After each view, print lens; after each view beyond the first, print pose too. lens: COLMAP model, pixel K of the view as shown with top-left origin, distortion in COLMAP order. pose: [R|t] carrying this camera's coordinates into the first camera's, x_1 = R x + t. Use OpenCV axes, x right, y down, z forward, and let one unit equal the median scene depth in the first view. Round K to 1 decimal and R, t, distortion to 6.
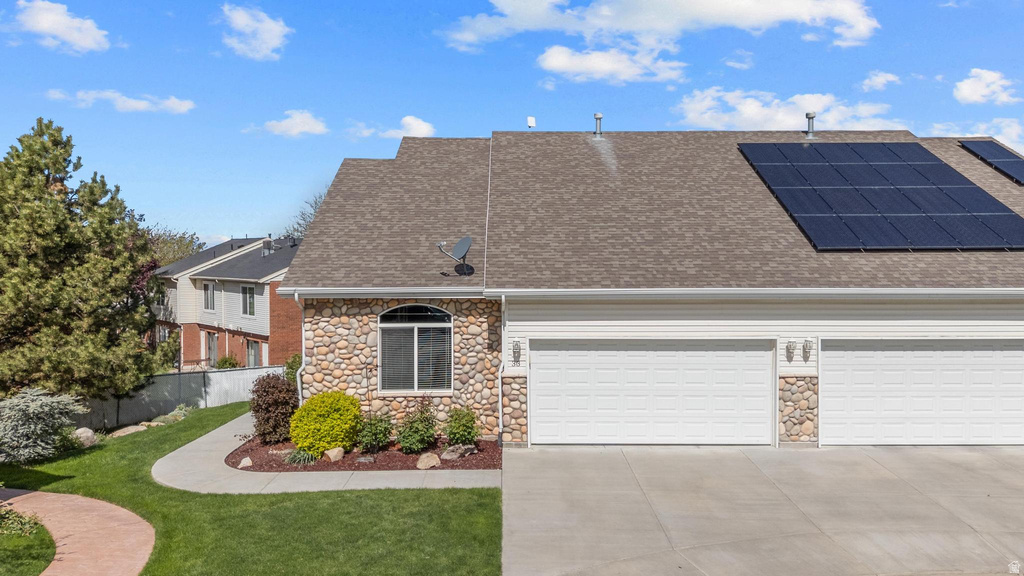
lens RADIAL K [[796.2, 0, 537.4], [0, 796.2, 276.6], [0, 0, 1]] dist [0.121274, -0.165088]
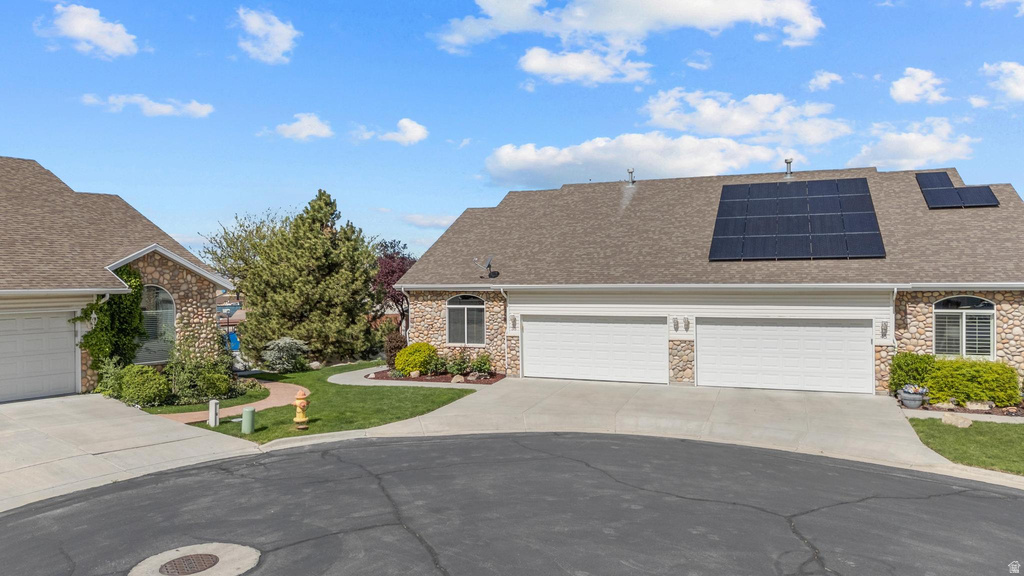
lens RADIAL K [[746.1, 0, 515.5], [0, 746.1, 279.3], [0, 0, 1]] dist [0.099322, -0.132009]
pose [[0.928444, -0.004417, -0.371447, 0.553090], [-0.002772, 0.999819, -0.018819, 0.031833], [0.371463, 0.018502, 0.928263, -0.472990]]
